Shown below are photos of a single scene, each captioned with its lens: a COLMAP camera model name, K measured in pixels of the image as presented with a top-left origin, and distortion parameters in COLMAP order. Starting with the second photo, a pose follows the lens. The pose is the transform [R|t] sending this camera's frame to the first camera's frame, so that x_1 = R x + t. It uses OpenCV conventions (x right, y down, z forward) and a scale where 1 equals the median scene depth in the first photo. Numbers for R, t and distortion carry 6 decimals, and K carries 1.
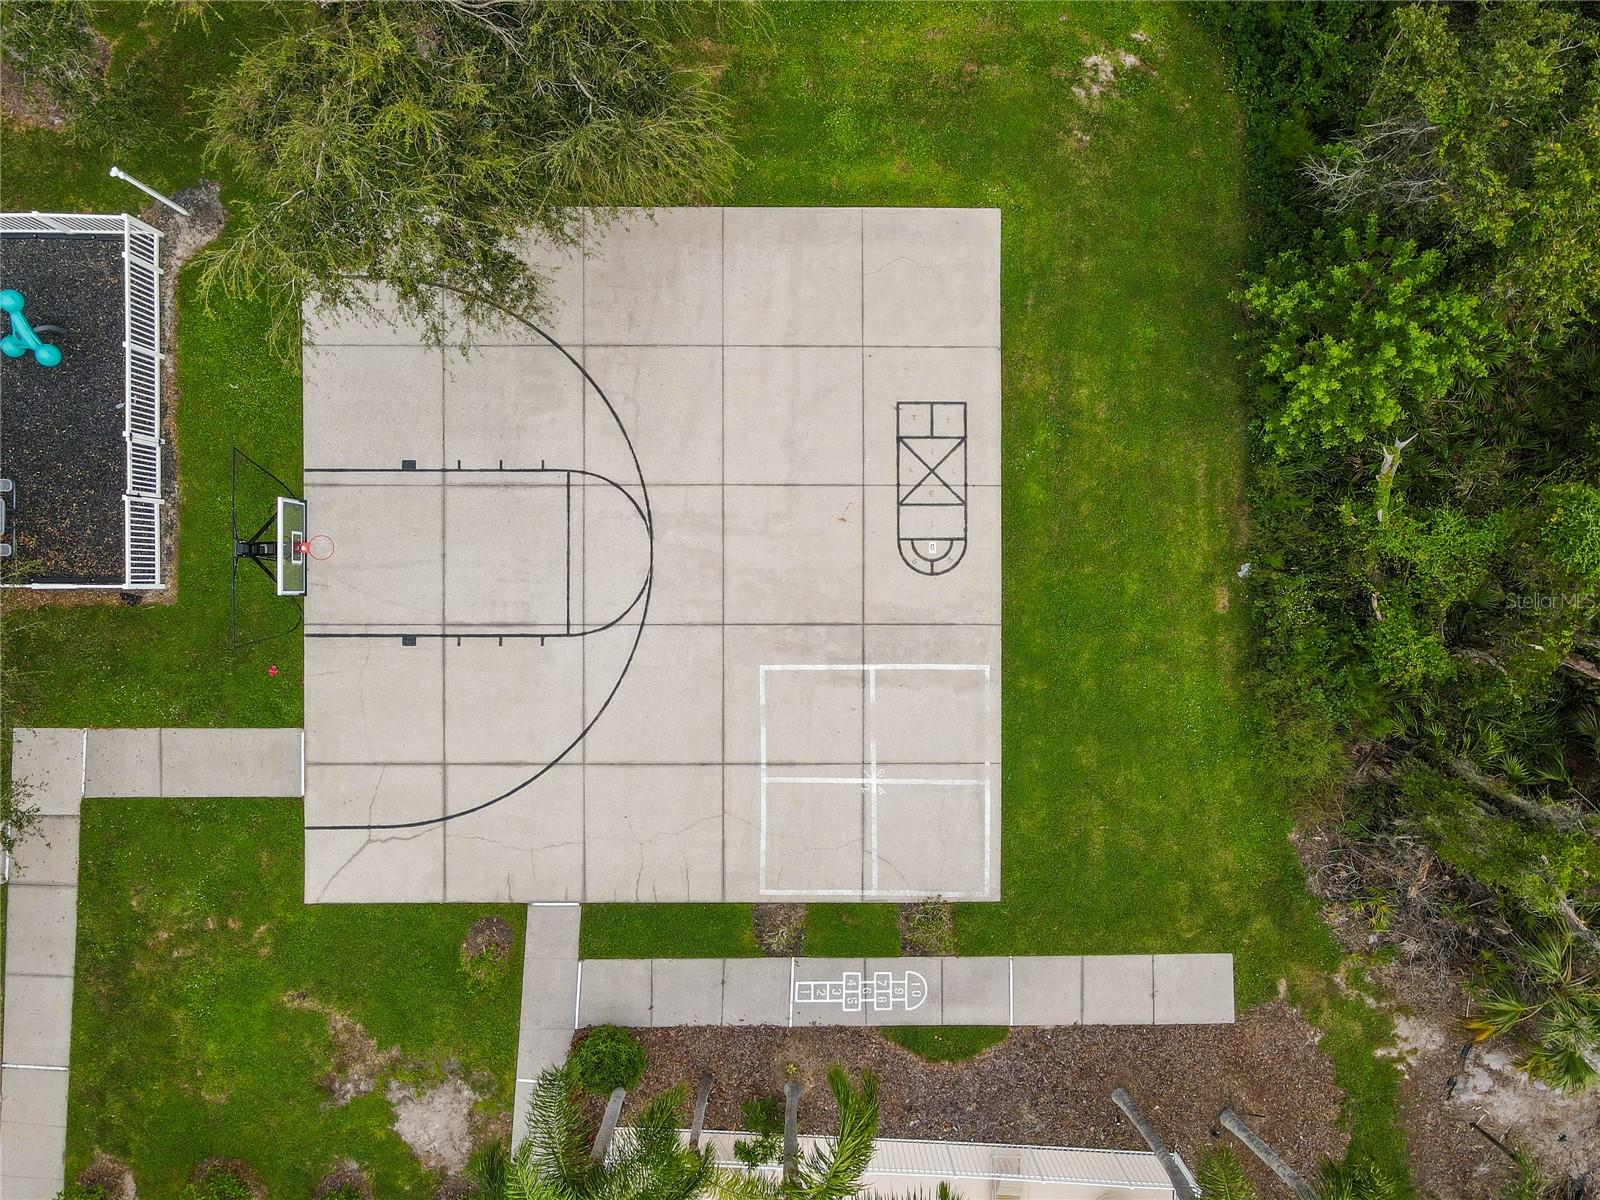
lens RADIAL K [[1129.2, 0, 804.1], [0, 1129.2, 593.1], [0, 0, 1]] dist [-0.020216, 0.071743]
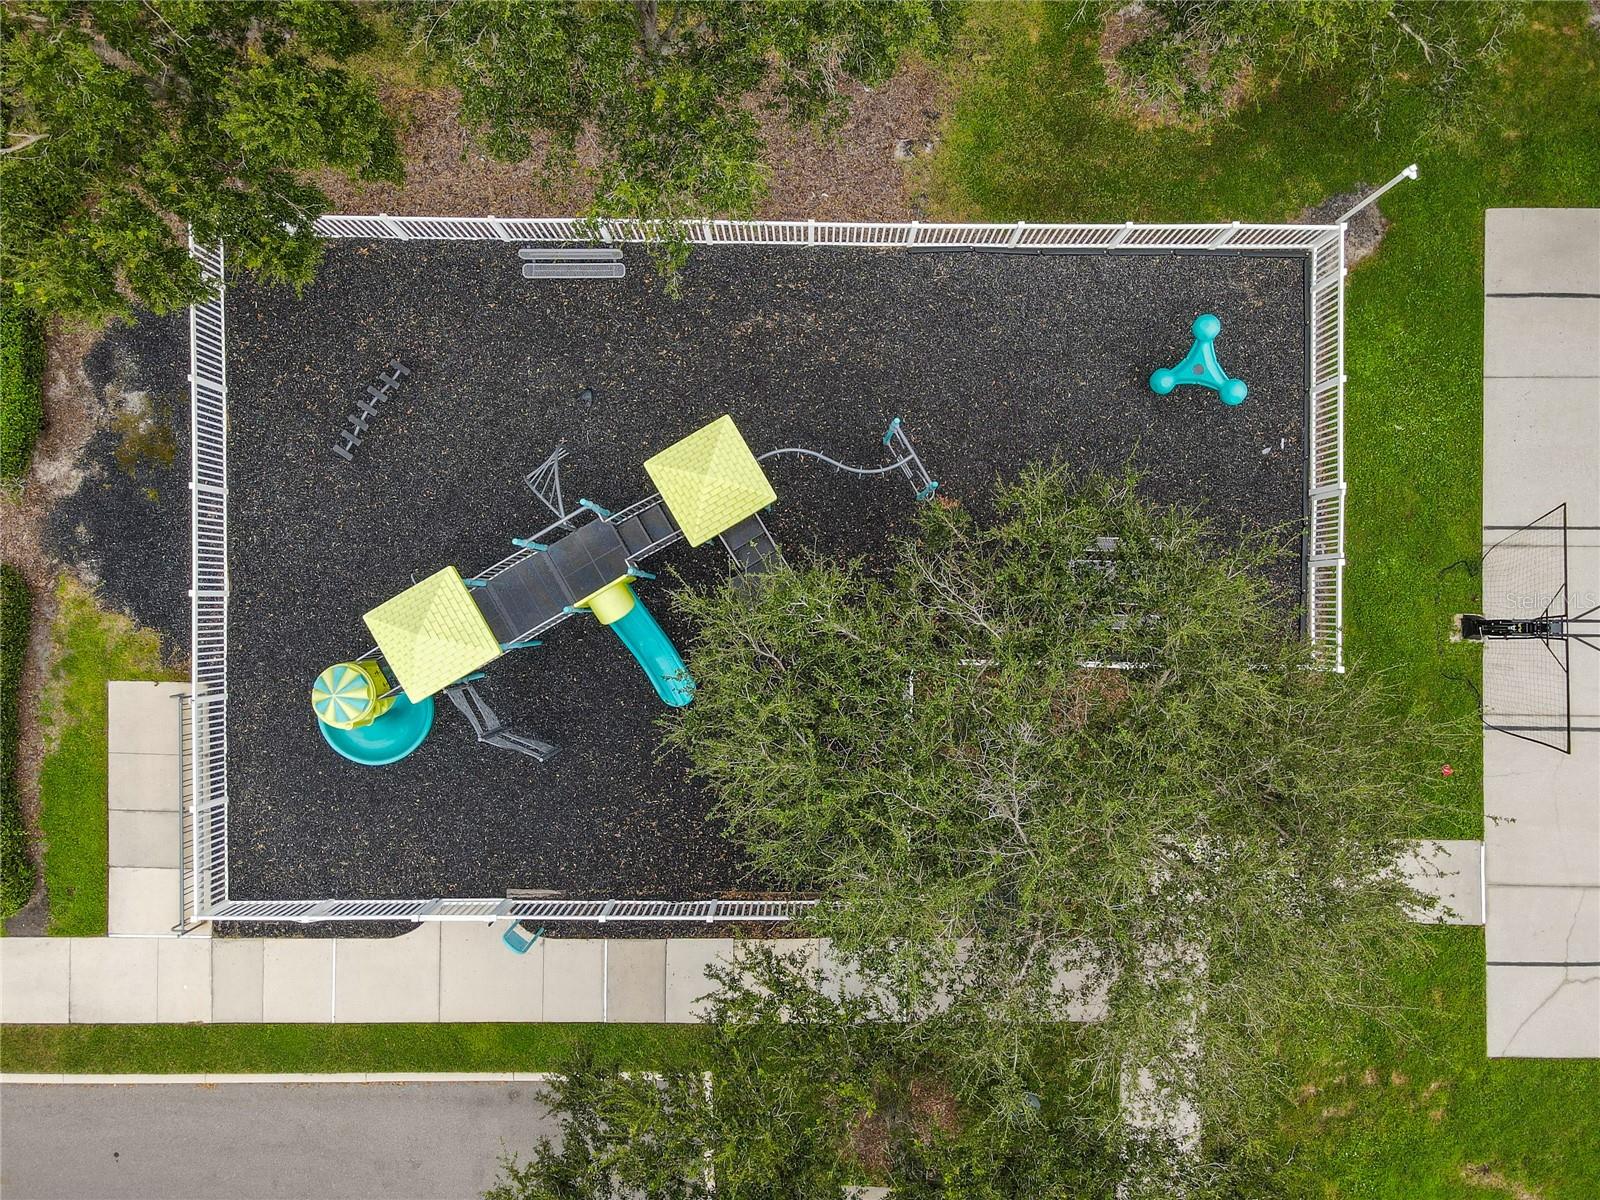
lens RADIAL K [[1105.8, 0, 800.0], [0, 1105.8, 600.0], [0, 0, 1]] dist [0.020949, 0.002470]
pose [[0.999898, 0.008021, -0.011798, -0.932439], [-0.008297, 0.999688, -0.023570, -0.032622], [0.011605, 0.023665, 0.999653, 0.175691]]
